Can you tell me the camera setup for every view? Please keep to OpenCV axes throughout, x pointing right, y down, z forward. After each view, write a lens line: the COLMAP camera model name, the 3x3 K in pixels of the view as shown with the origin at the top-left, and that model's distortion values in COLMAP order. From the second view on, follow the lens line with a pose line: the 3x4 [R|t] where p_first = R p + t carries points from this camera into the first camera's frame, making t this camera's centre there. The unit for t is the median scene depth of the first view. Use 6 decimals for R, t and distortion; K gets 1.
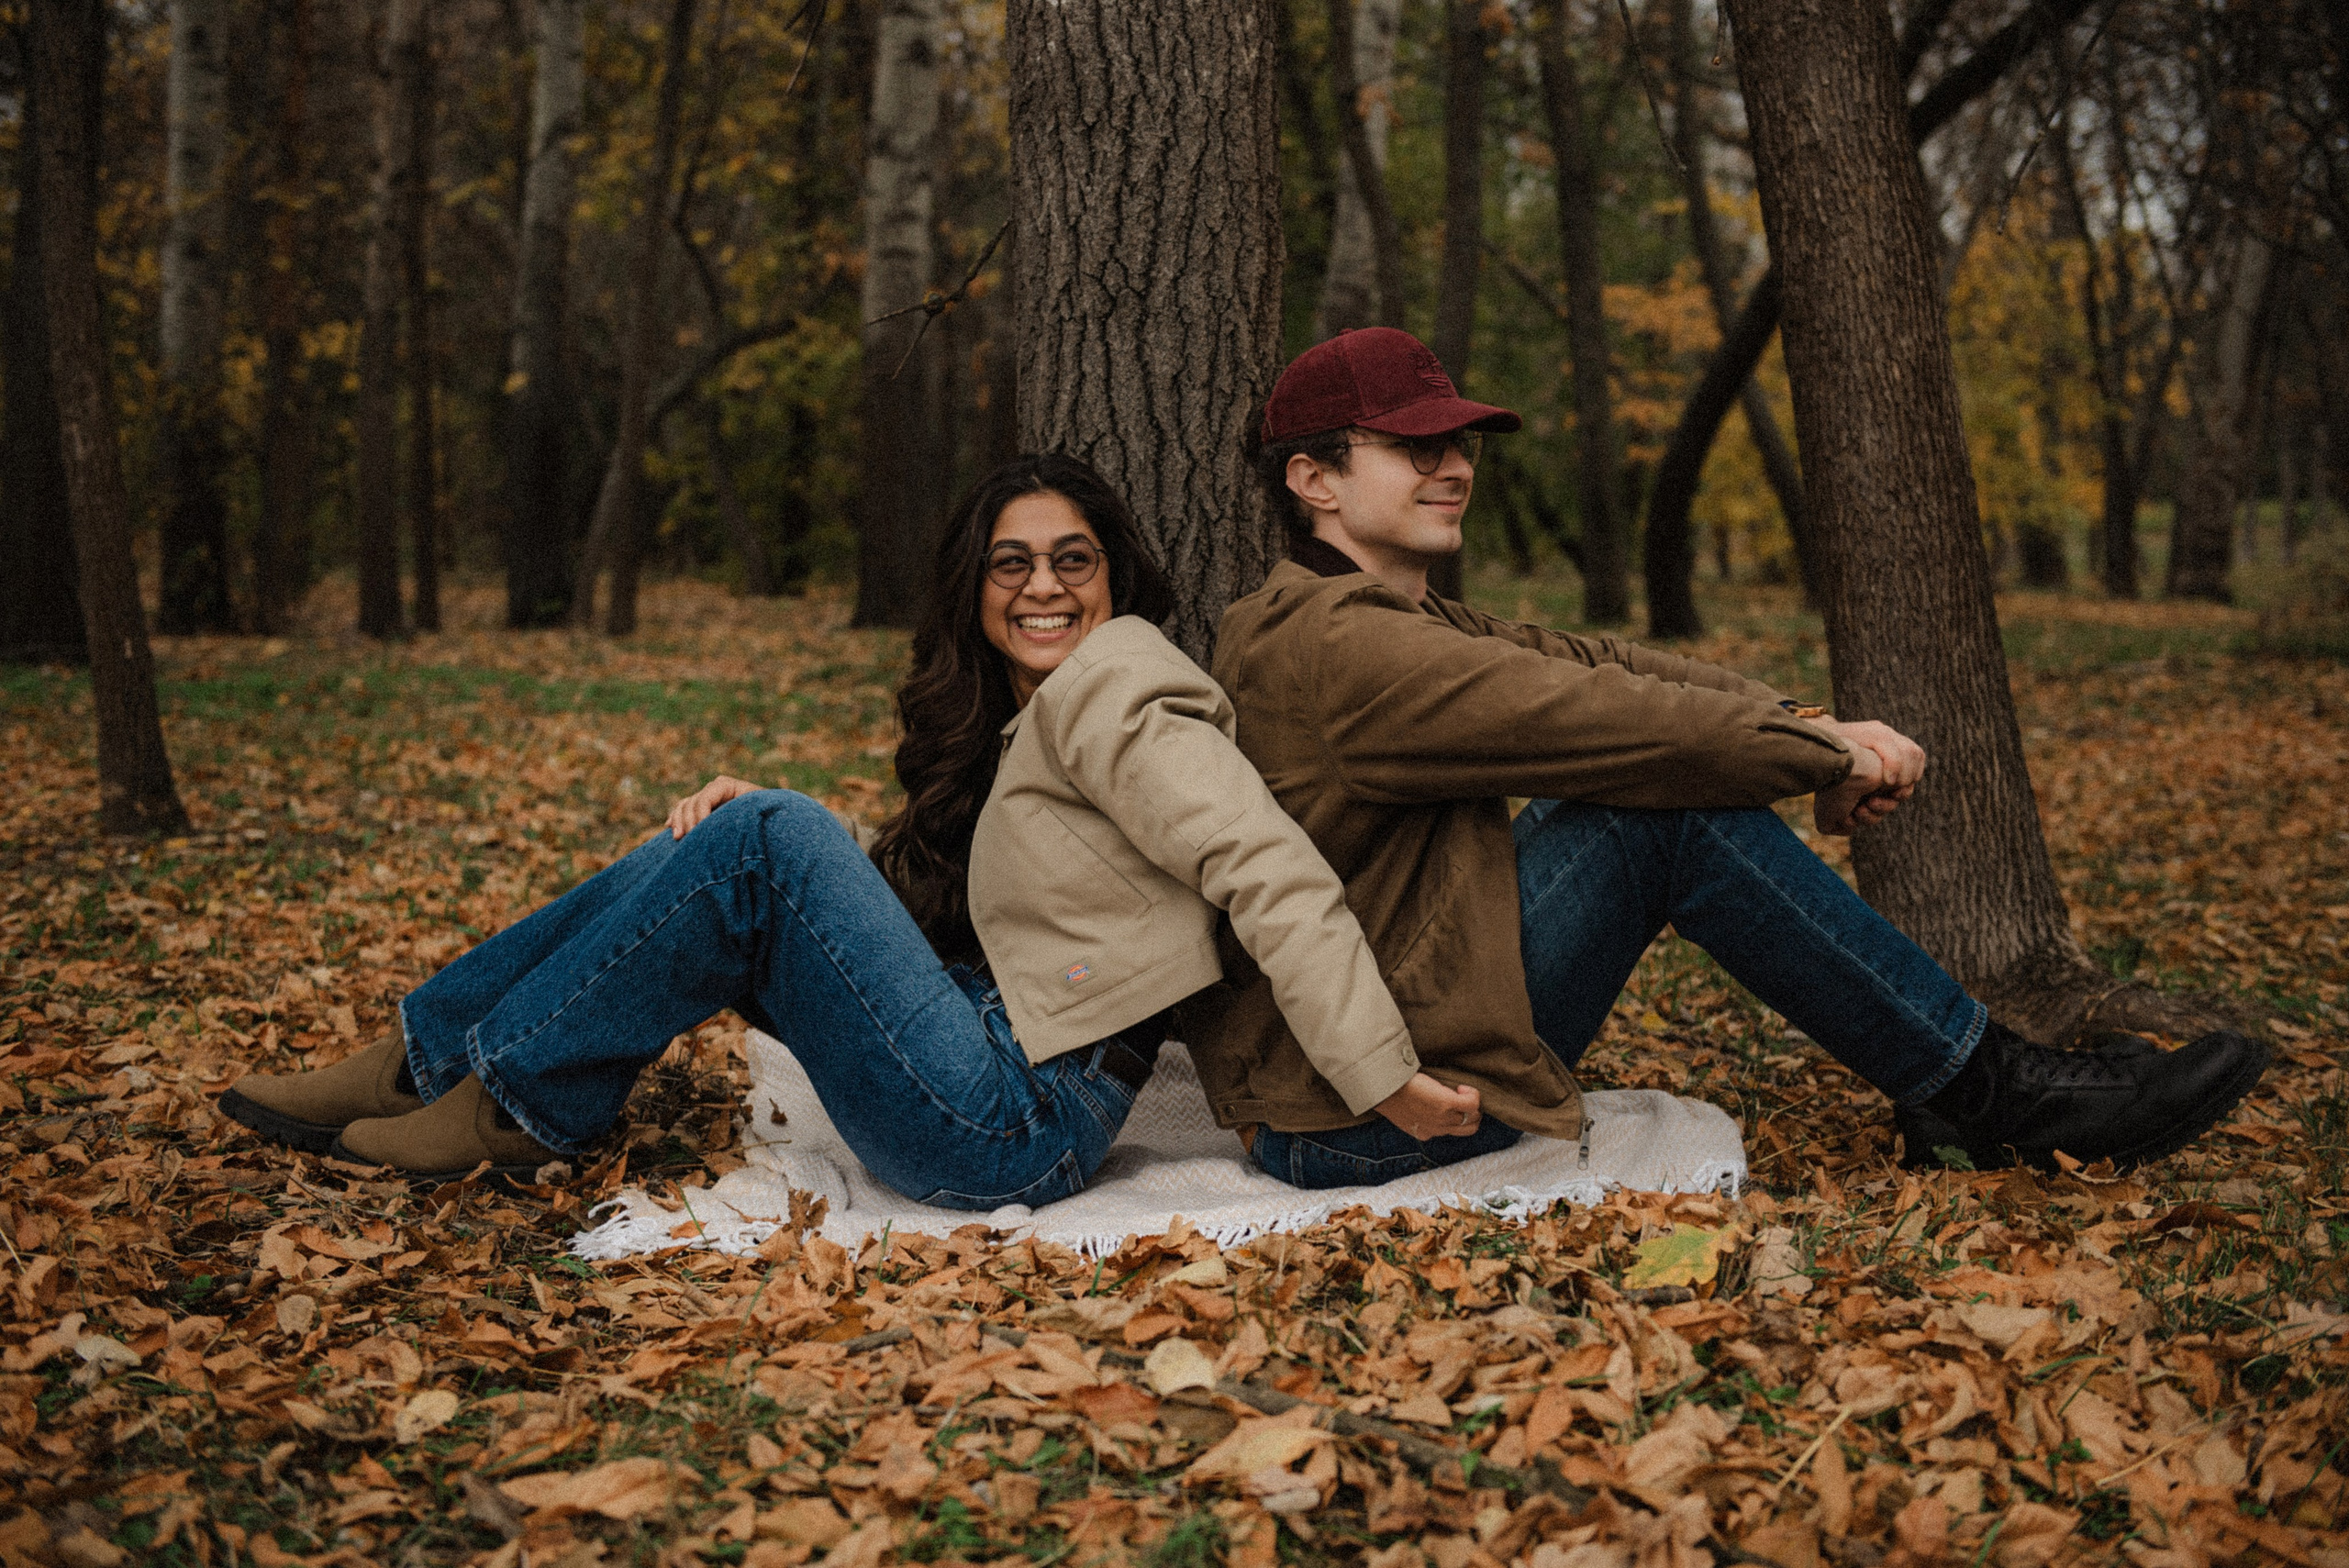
lens RADIAL K [[3271.4, 0, 1174.1], [0, 3271.4, 787.7], [0, 0, 1]] dist [0.129541, 0.000000]
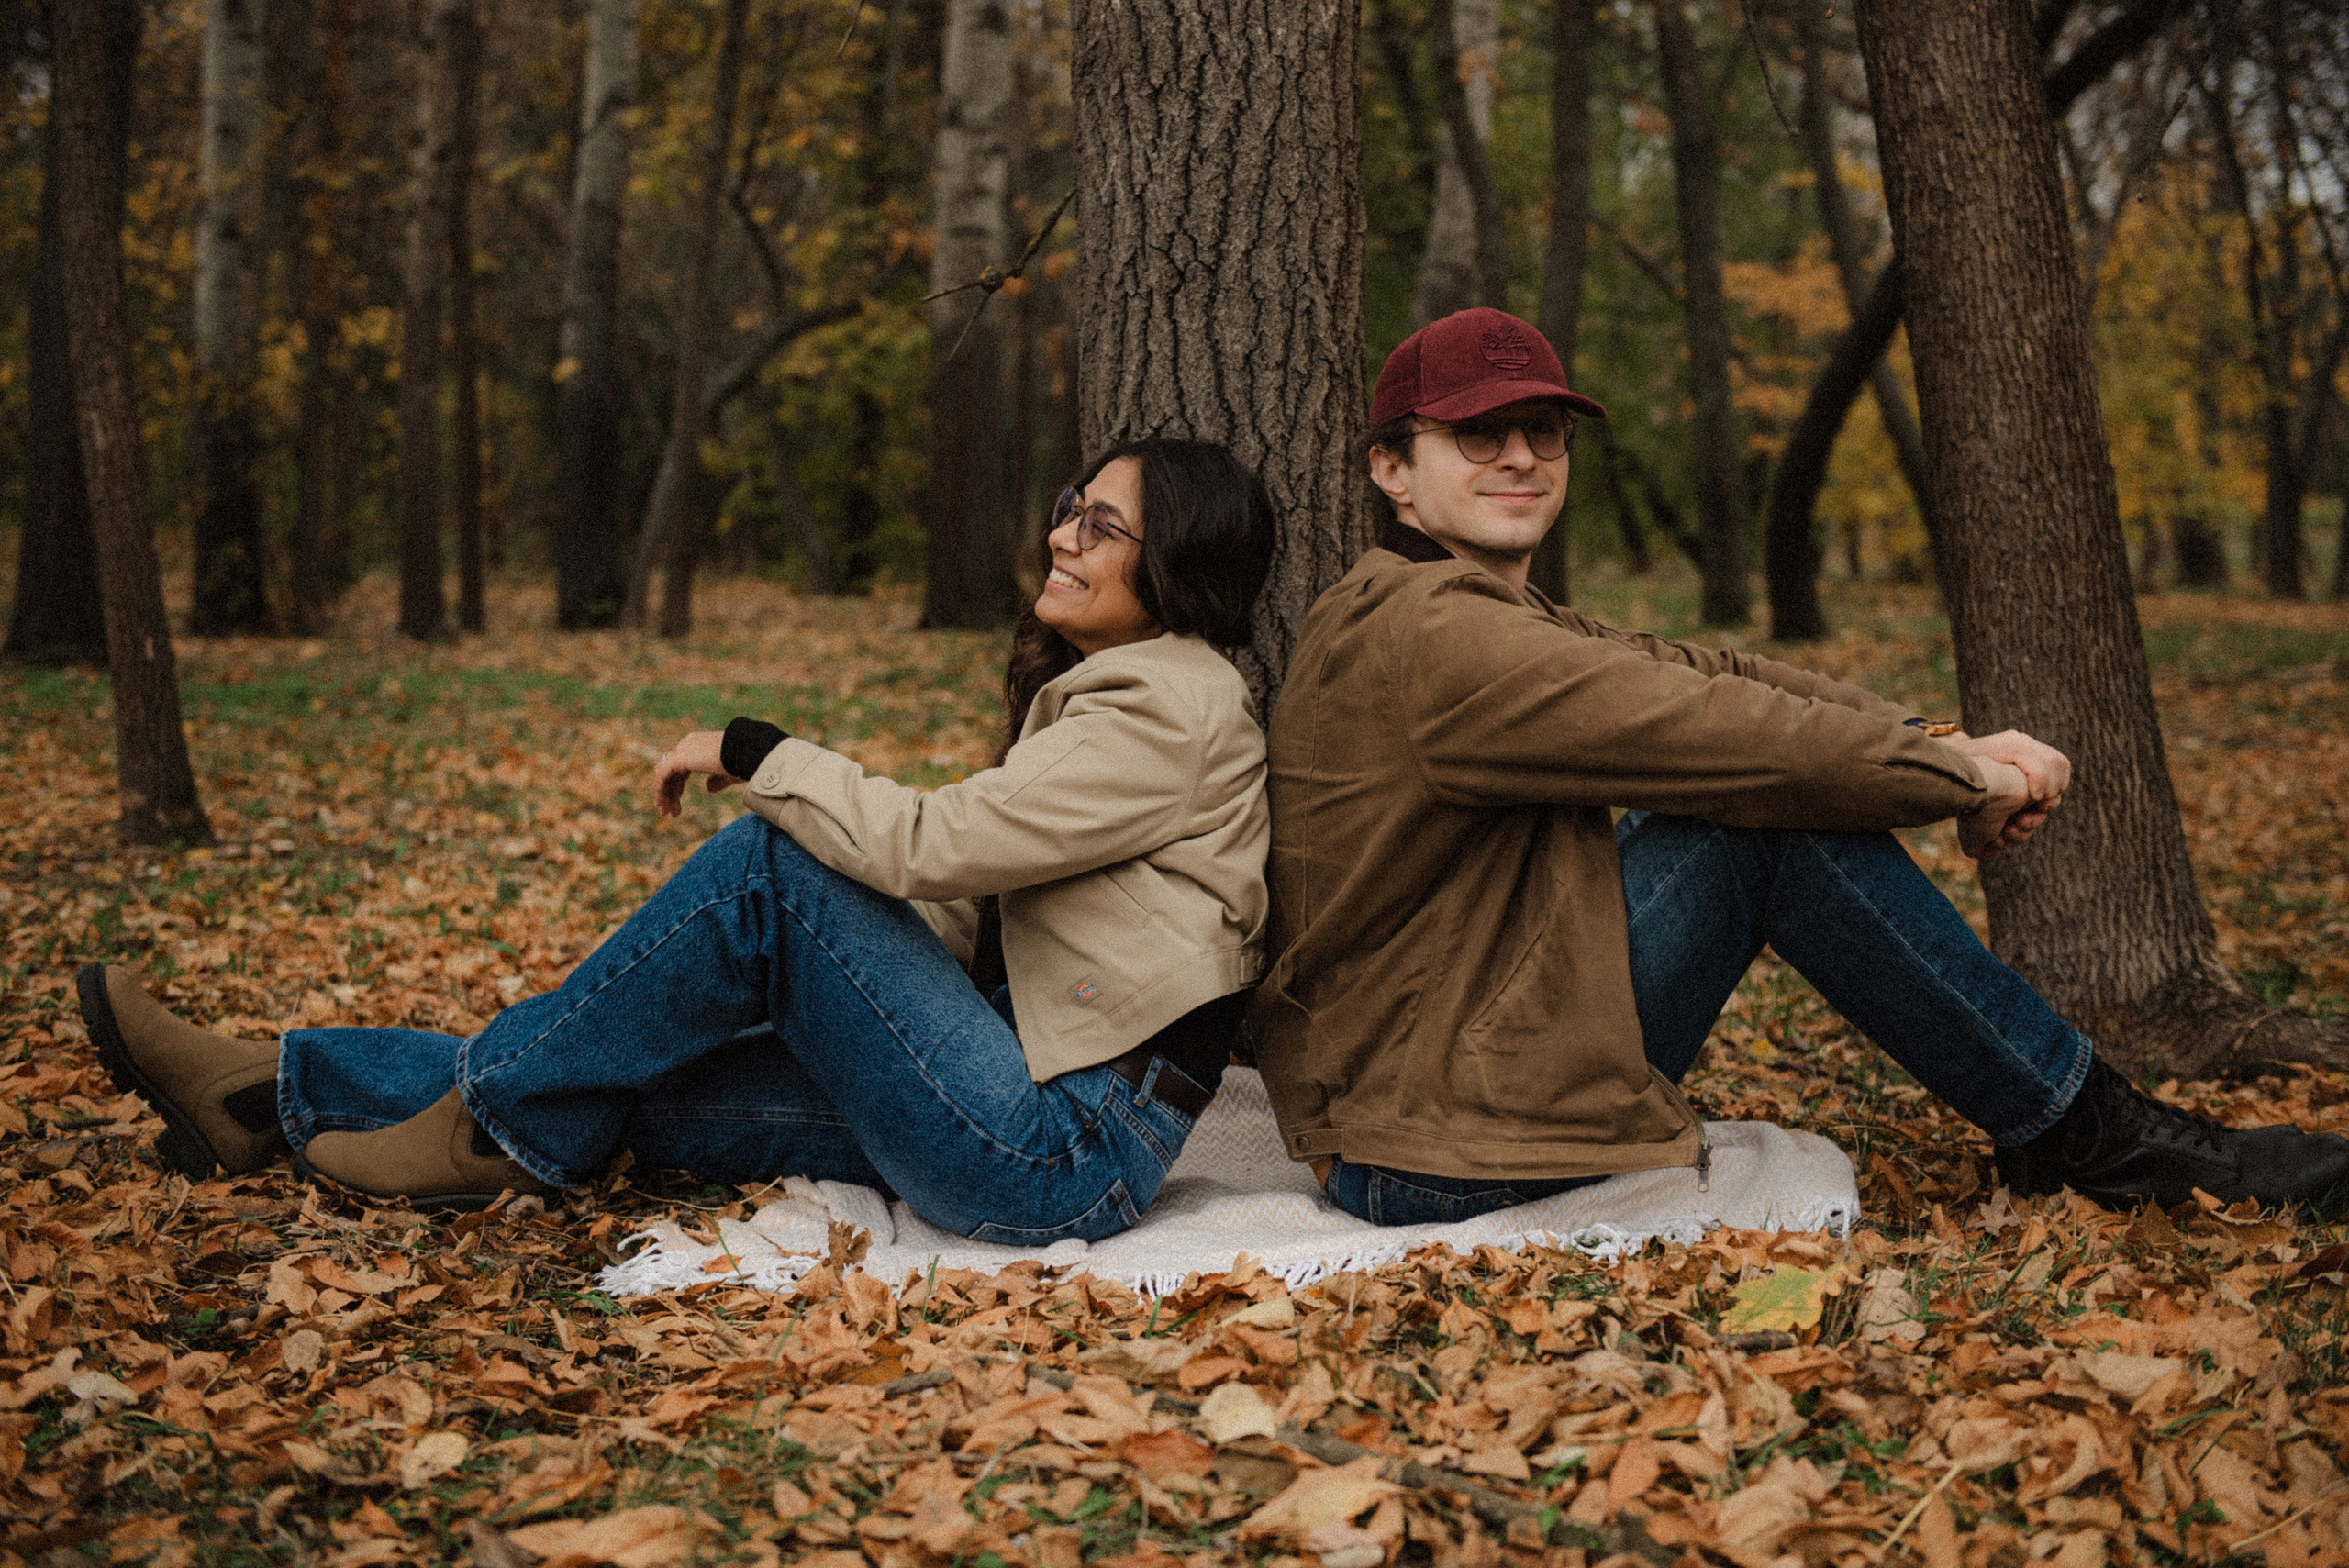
lens RADIAL K [[3484.8, 0, 1170.0], [0, 3484.8, 787.8], [0, 0, 1]] dist [0.133882, 0.000000]
pose [[0.999622, 0.002036, -0.027401, 0.005854], [-0.002140, 0.999991, -0.003769, 0.001618], [0.027393, 0.003826, 0.999617, 0.003795]]
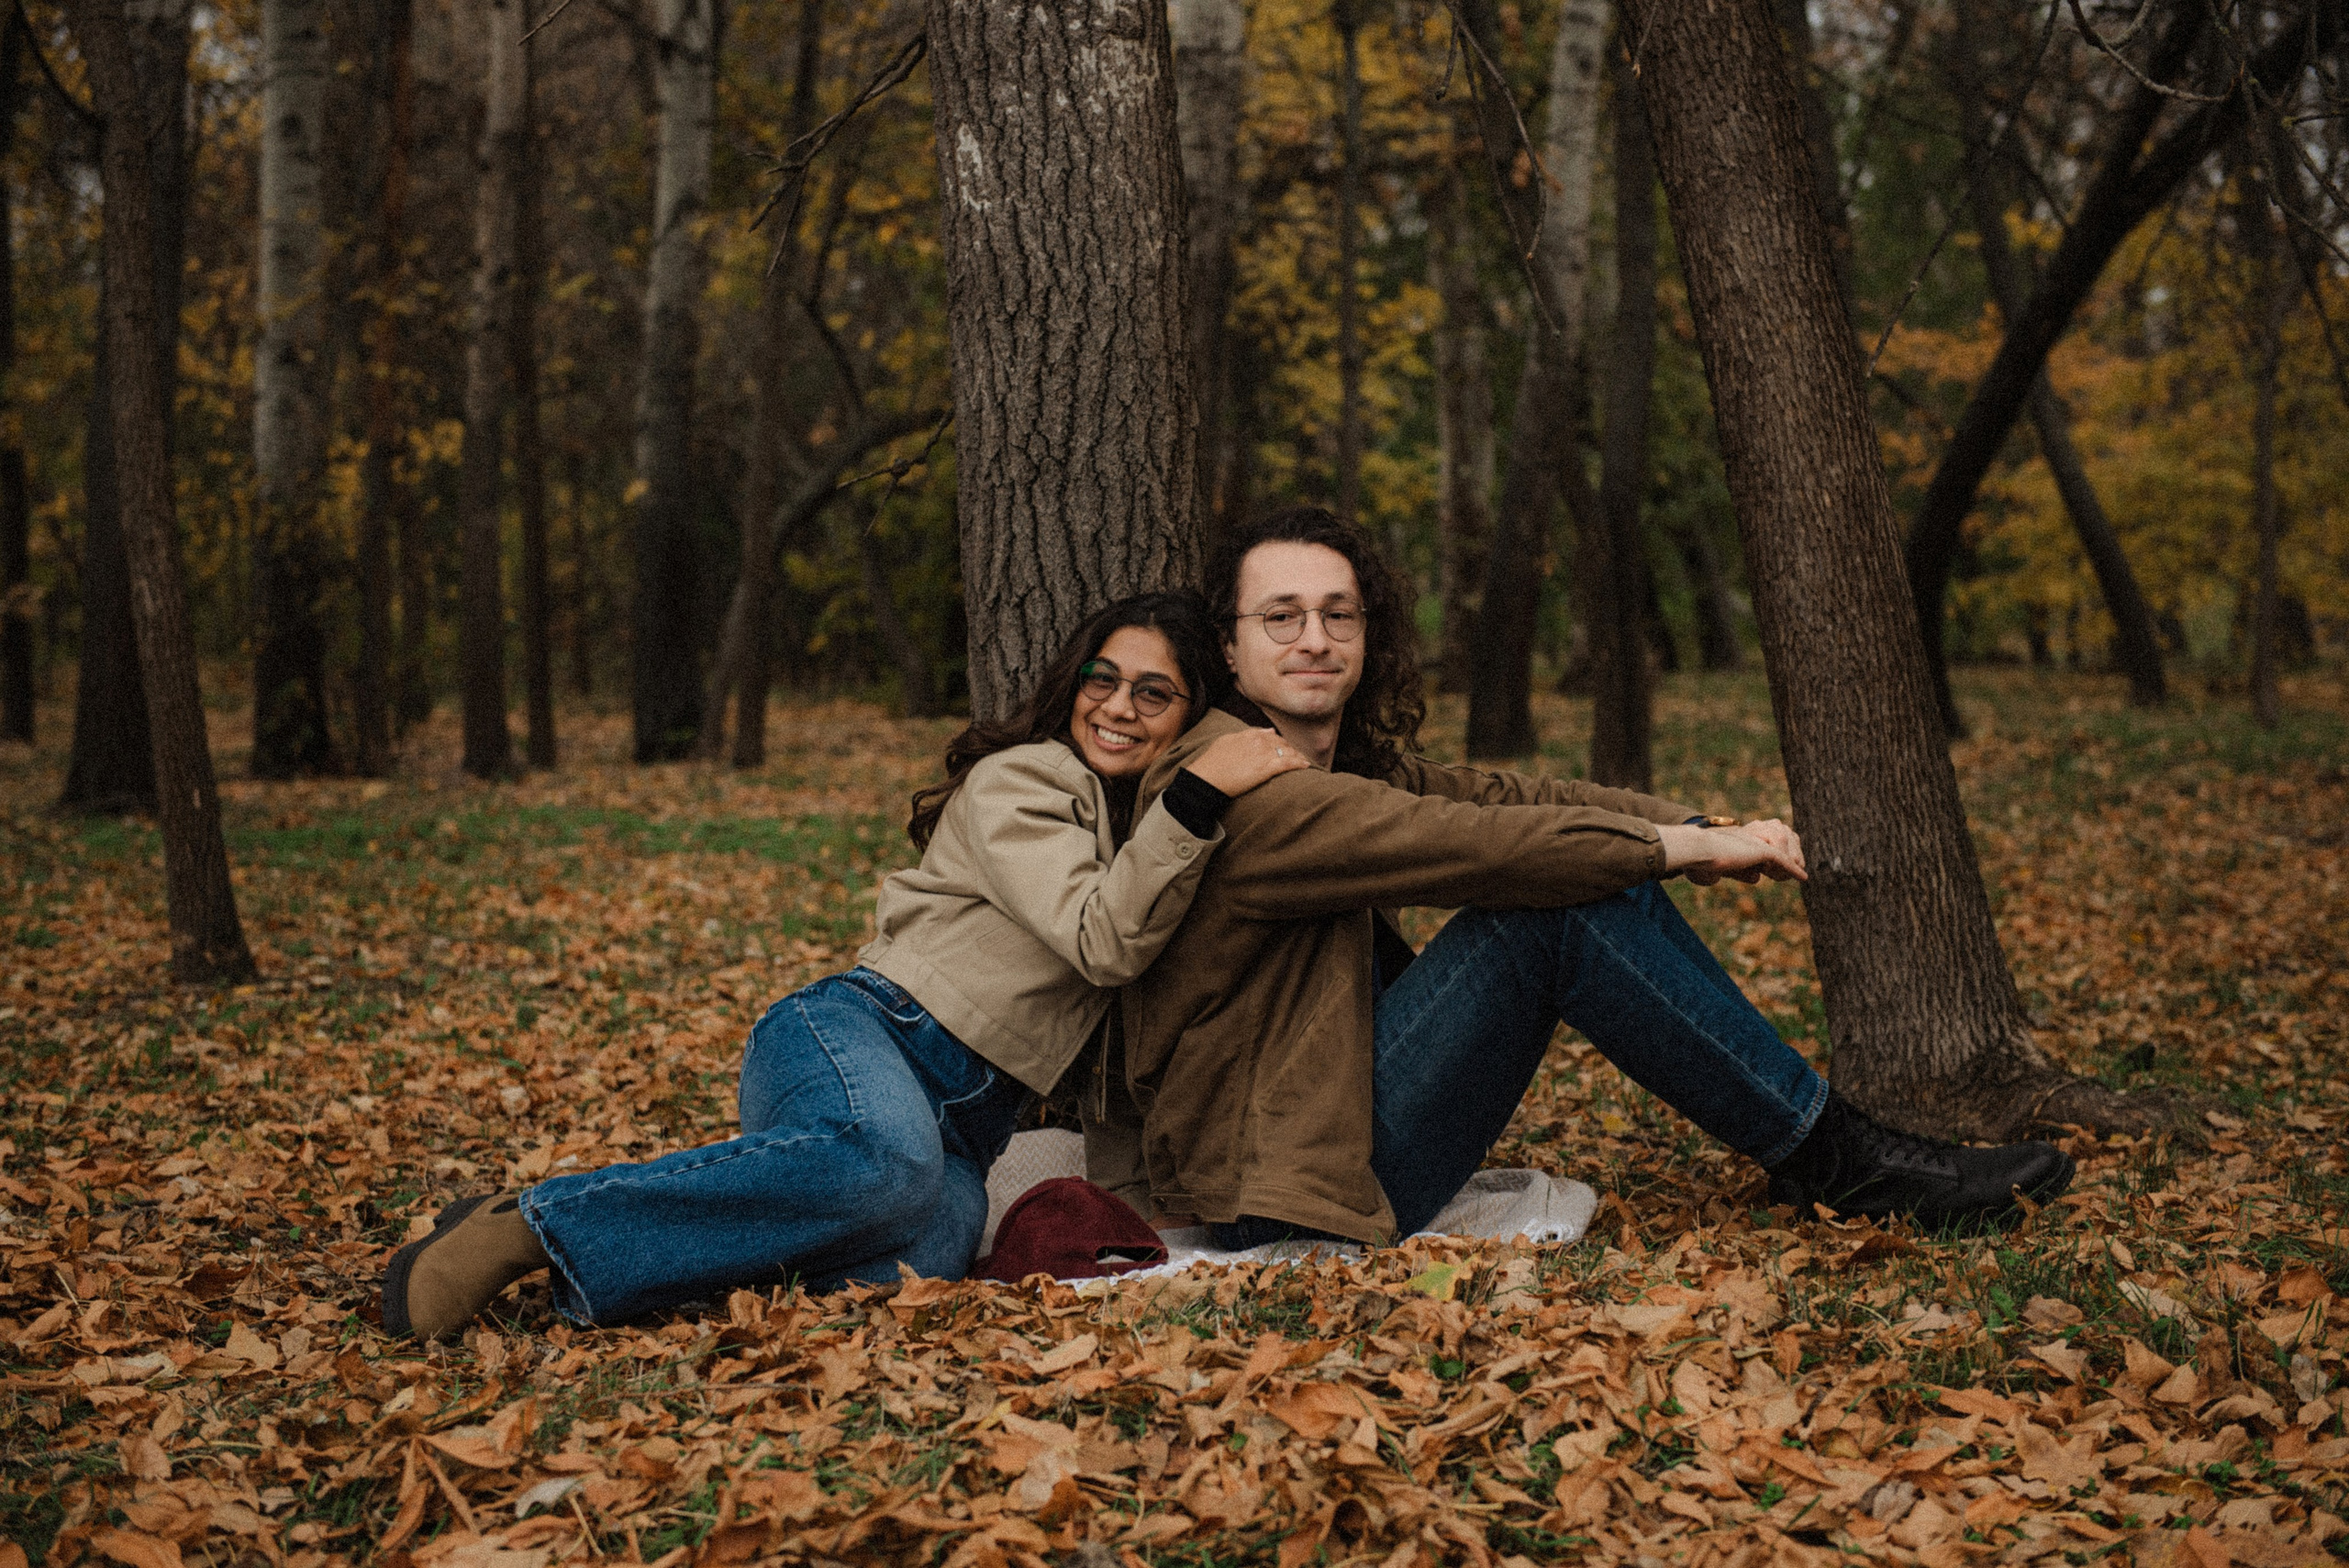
lens RADIAL K [[3932.2, 0, 1167.2], [0, 3932.2, 776.7], [0, 0, 1]] dist [0.134660, 0.000000]
pose [[0.996990, -0.023161, -0.073986, 0.121148], [0.020209, 0.998979, -0.040408, 0.010637], [0.074846, 0.038792, 0.996440, -0.320403]]
